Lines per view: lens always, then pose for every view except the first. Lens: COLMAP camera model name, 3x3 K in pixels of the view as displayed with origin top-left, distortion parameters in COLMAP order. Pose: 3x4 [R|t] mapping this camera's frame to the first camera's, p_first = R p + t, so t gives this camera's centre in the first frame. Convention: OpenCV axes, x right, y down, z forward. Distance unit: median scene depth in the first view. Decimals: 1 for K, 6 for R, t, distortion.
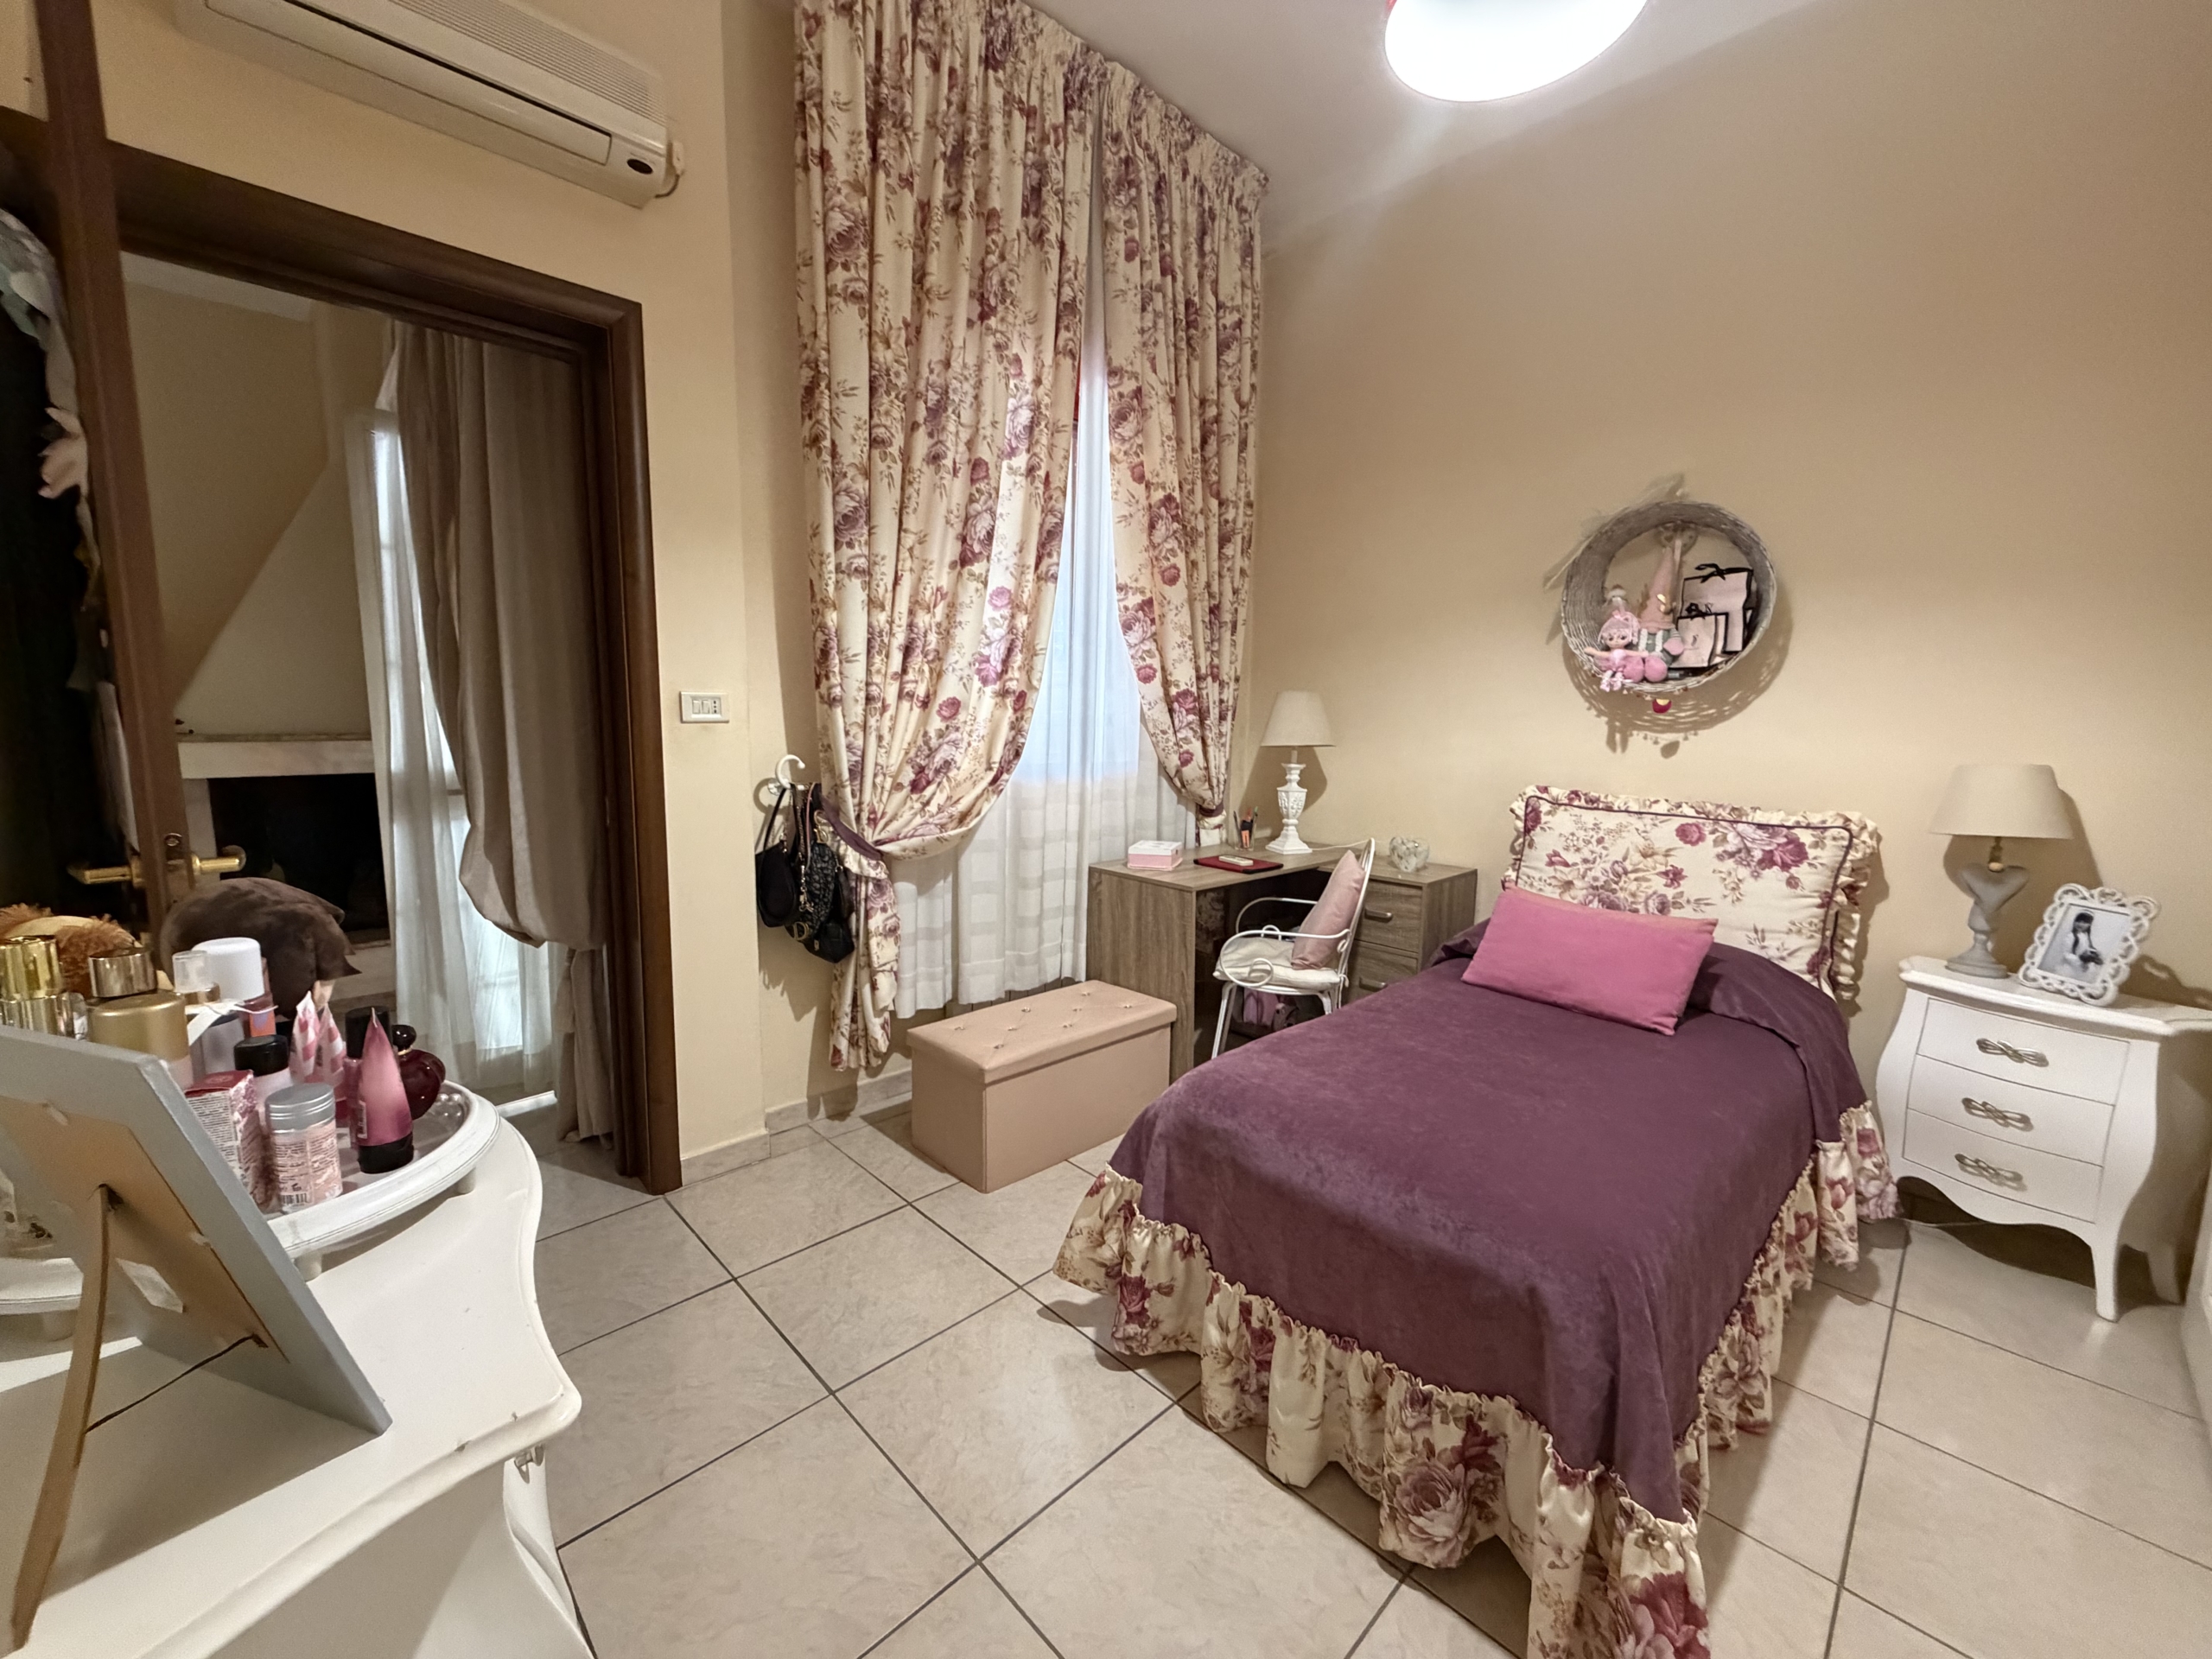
lens RADIAL K [[888.1, 0, 1096.8], [0, 888.1, 829.8], [0, 0, 1]] dist [0.003148, -0.000828]
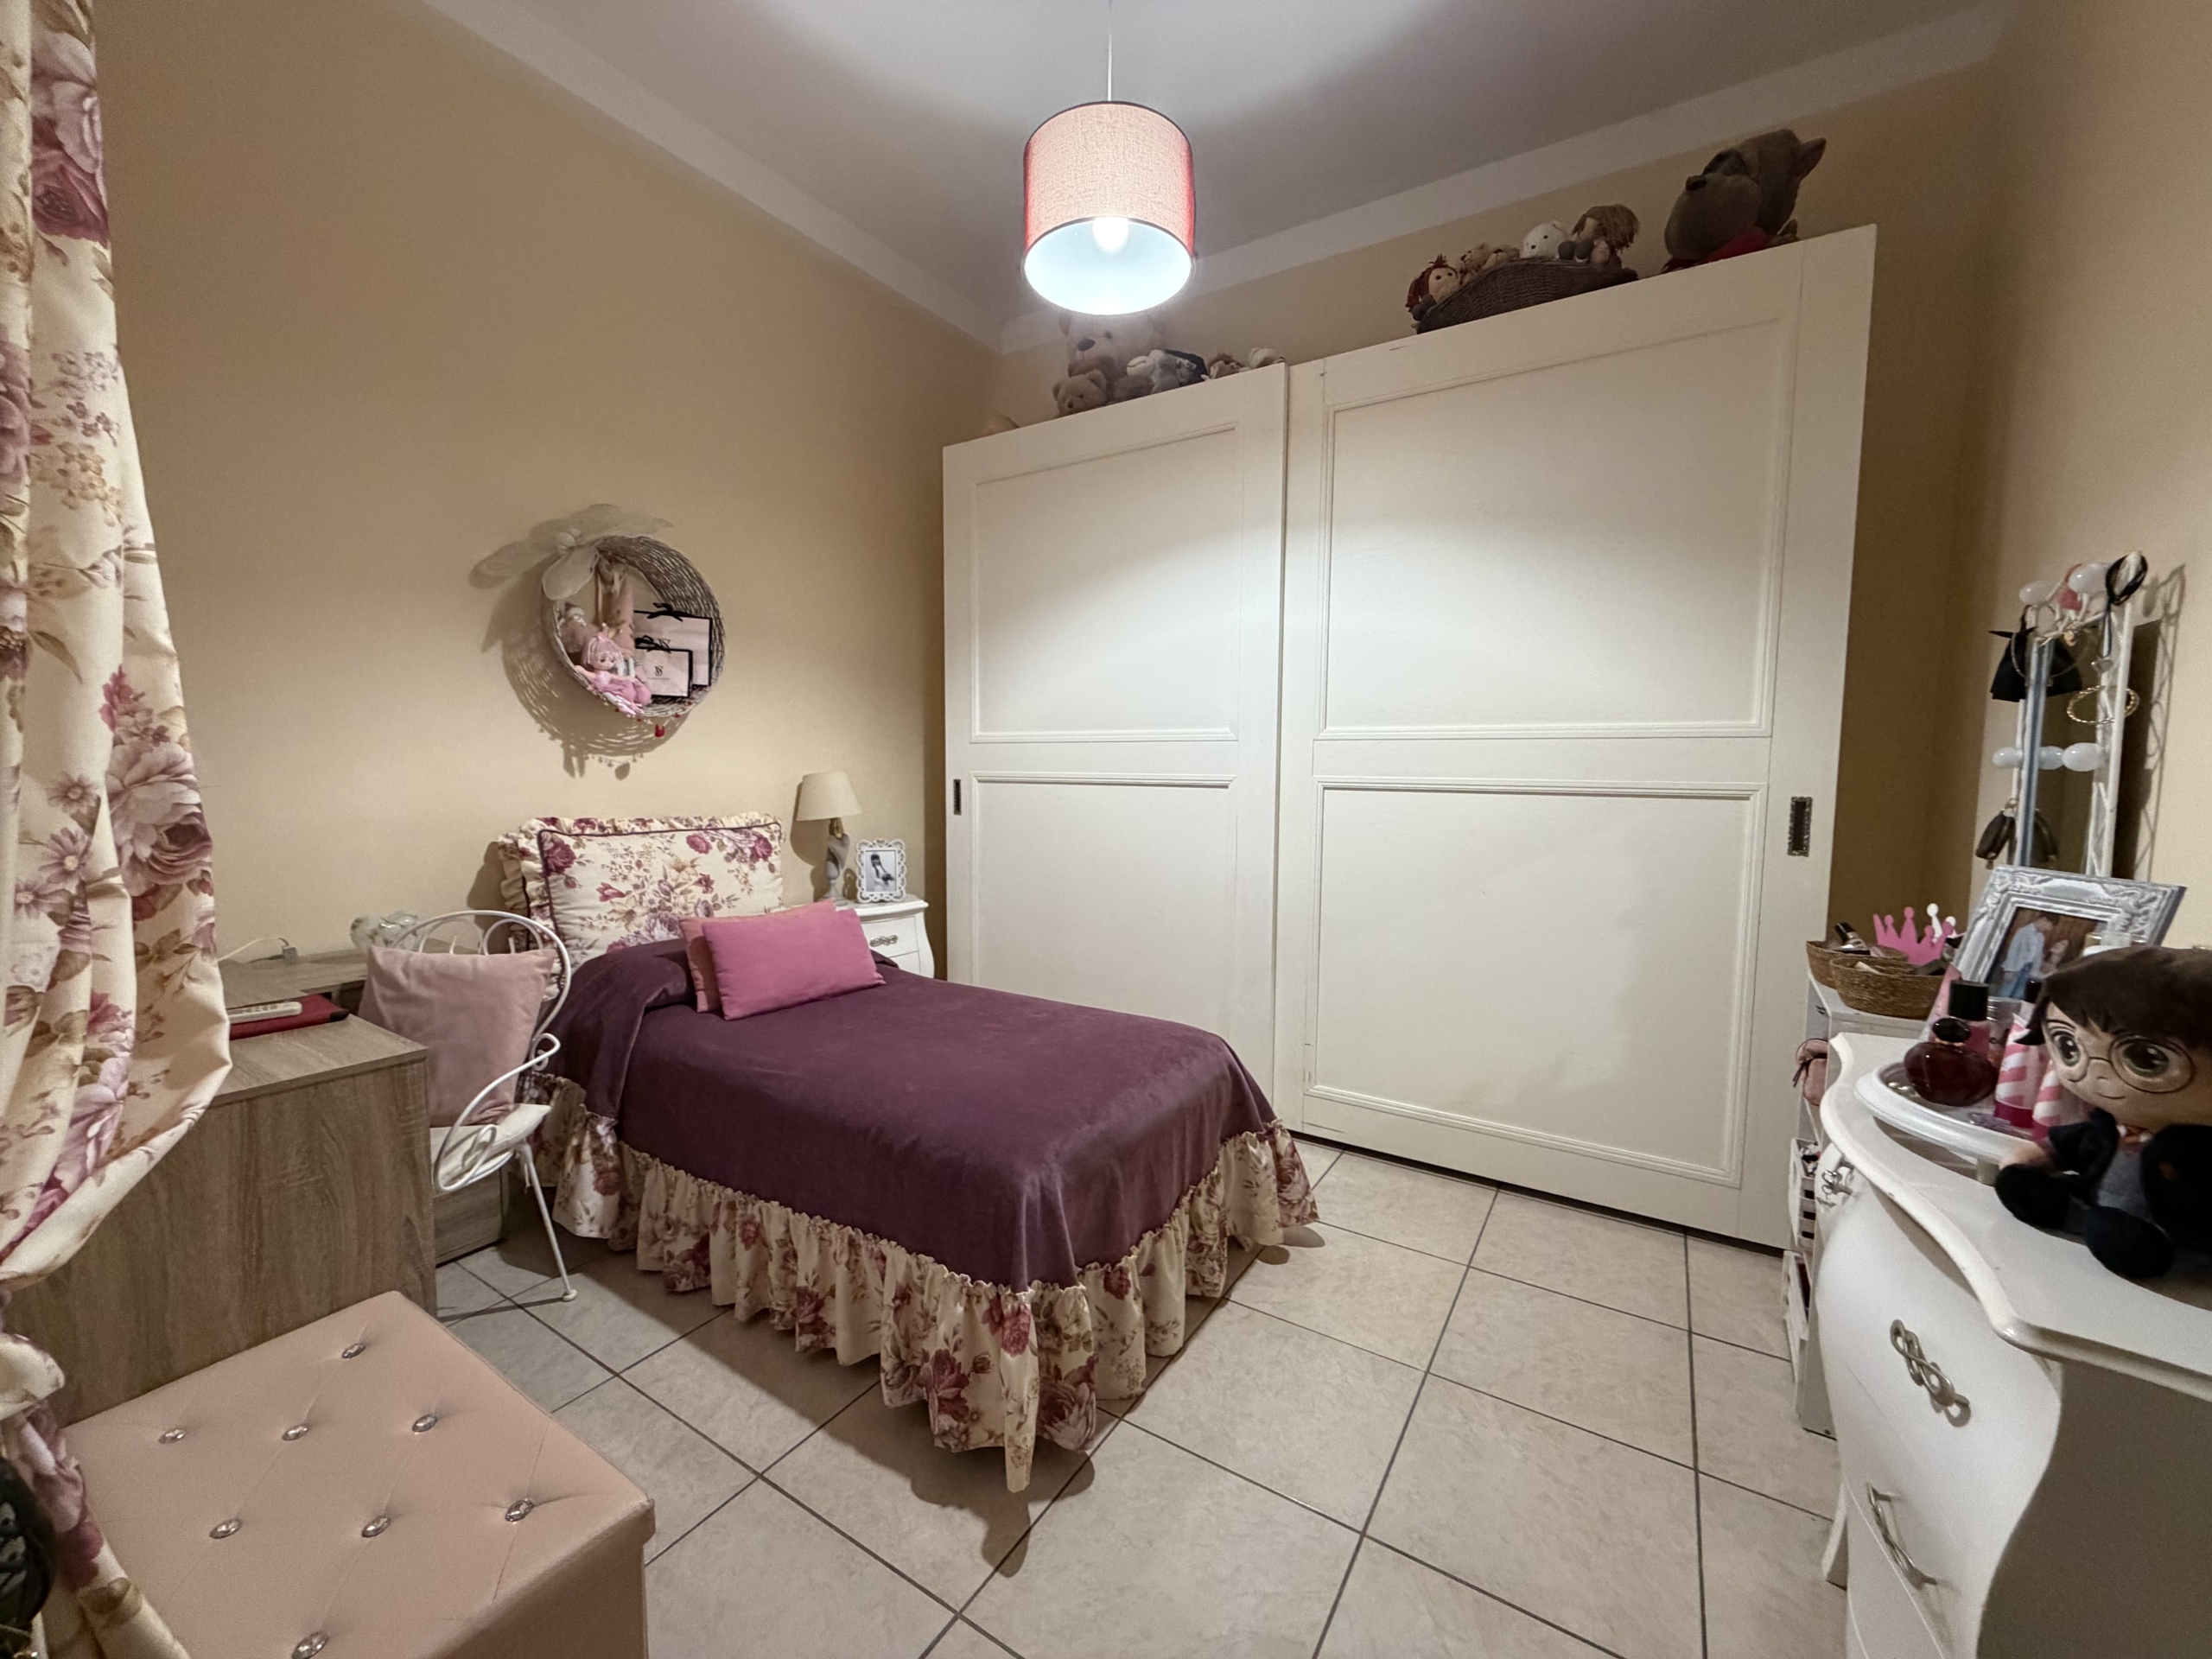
lens RADIAL K [[888.1, 0, 1094.5], [0, 888.1, 827.0], [0, 0, 1]] dist [0.003148, -0.000828]
pose [[-0.230069, -0.090938, 0.968916, -0.514471], [0.113942, 0.986260, 0.119622, -0.090472], [-0.966481, 0.137921, -0.216546, 0.723151]]
